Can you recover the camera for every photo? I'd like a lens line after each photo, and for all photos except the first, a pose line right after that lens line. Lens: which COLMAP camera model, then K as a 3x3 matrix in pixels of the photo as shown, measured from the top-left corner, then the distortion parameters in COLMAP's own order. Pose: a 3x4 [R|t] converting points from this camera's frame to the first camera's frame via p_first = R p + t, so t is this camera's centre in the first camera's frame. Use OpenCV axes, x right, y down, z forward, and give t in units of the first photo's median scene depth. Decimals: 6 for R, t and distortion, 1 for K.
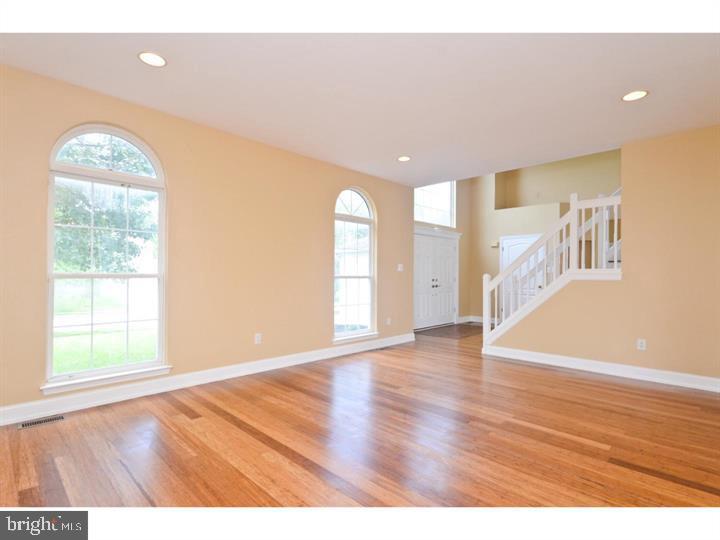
lens RADIAL K [[374.1, 0, 360.5], [0, 374.1, 270.5], [0, 0, 1]] dist [0.001557, -0.000078]
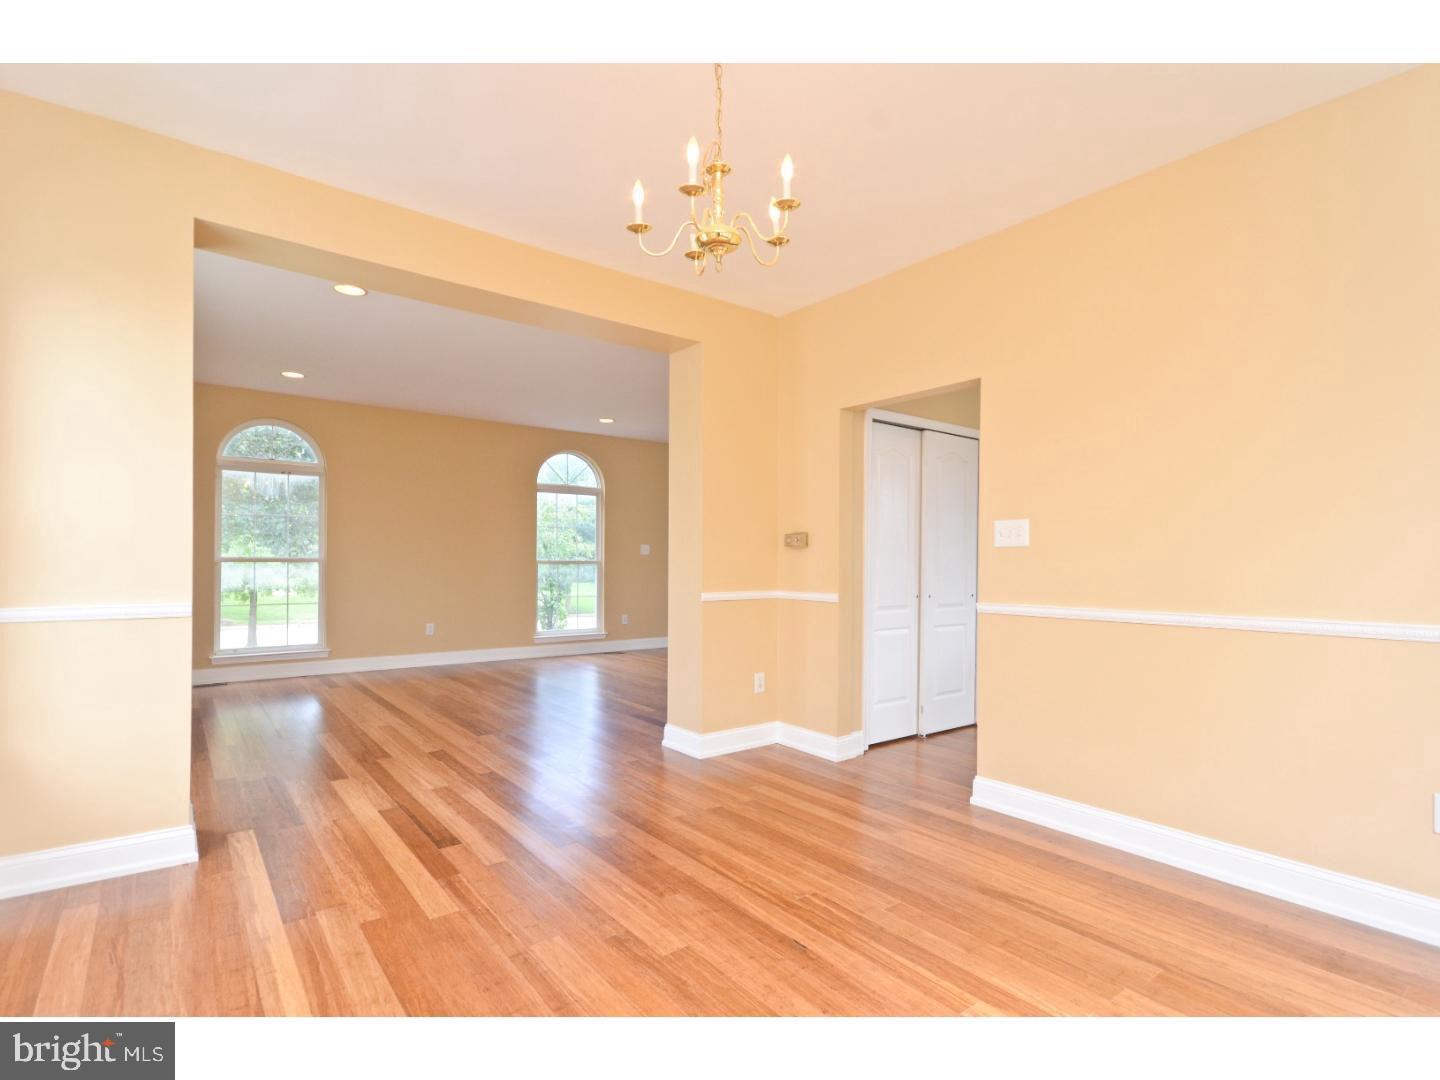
lens RADIAL K [[748.1, 0, 719.9], [0, 748.1, 548.6], [0, 0, 1]] dist [0.001557, -0.000078]
pose [[0.989390, -0.003317, -0.145246, 0.585066], [0.002837, 0.999990, -0.003512, -0.004475], [0.145256, 0.003063, 0.989389, -0.594409]]
